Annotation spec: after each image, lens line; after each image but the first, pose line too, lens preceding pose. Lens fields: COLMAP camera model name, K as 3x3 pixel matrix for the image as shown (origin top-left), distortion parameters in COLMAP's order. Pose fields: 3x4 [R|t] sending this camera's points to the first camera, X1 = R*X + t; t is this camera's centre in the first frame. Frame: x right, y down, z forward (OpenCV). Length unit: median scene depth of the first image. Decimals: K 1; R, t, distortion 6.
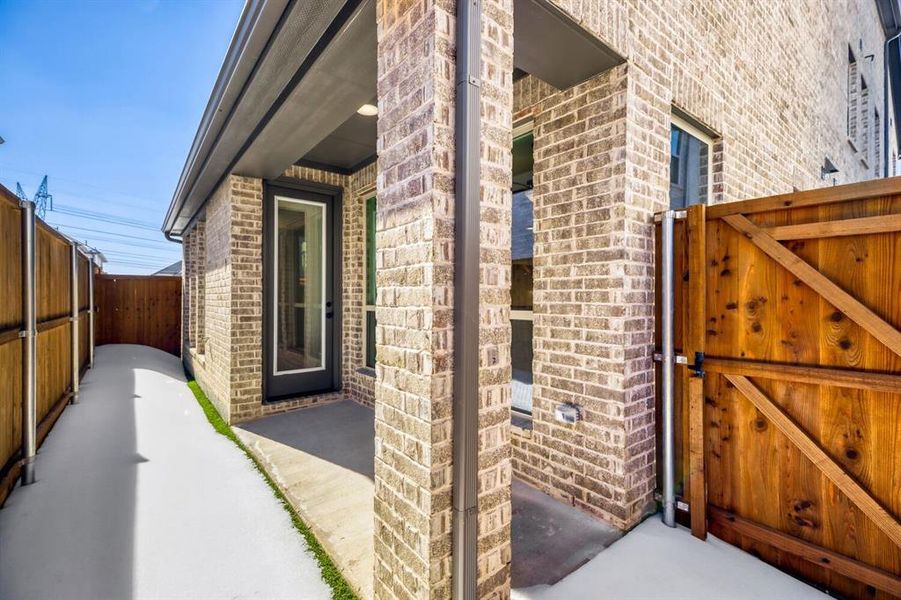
lens RADIAL K [[403.3, 0, 450.5], [0, 403.3, 300.0], [0, 0, 1]] dist [-0.001727, -0.000253]
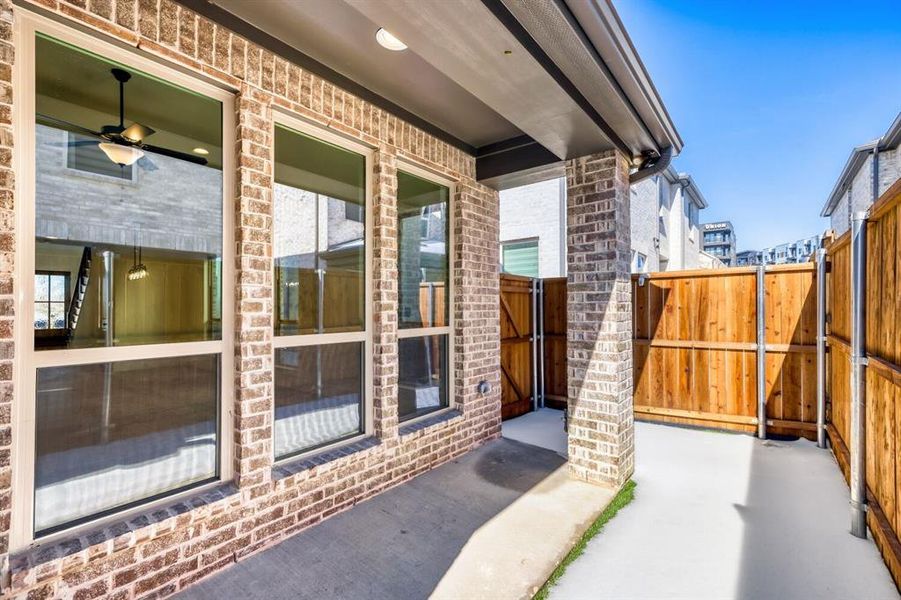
lens RADIAL K [[403.3, 0, 450.5], [0, 403.3, 300.0], [0, 0, 1]] dist [-0.001727, -0.000253]
pose [[-0.262445, 0.008872, 0.964906, -1.181014], [-0.003070, 0.999945, -0.010029, -0.049403], [-0.964942, -0.005595, -0.262404, 1.498639]]
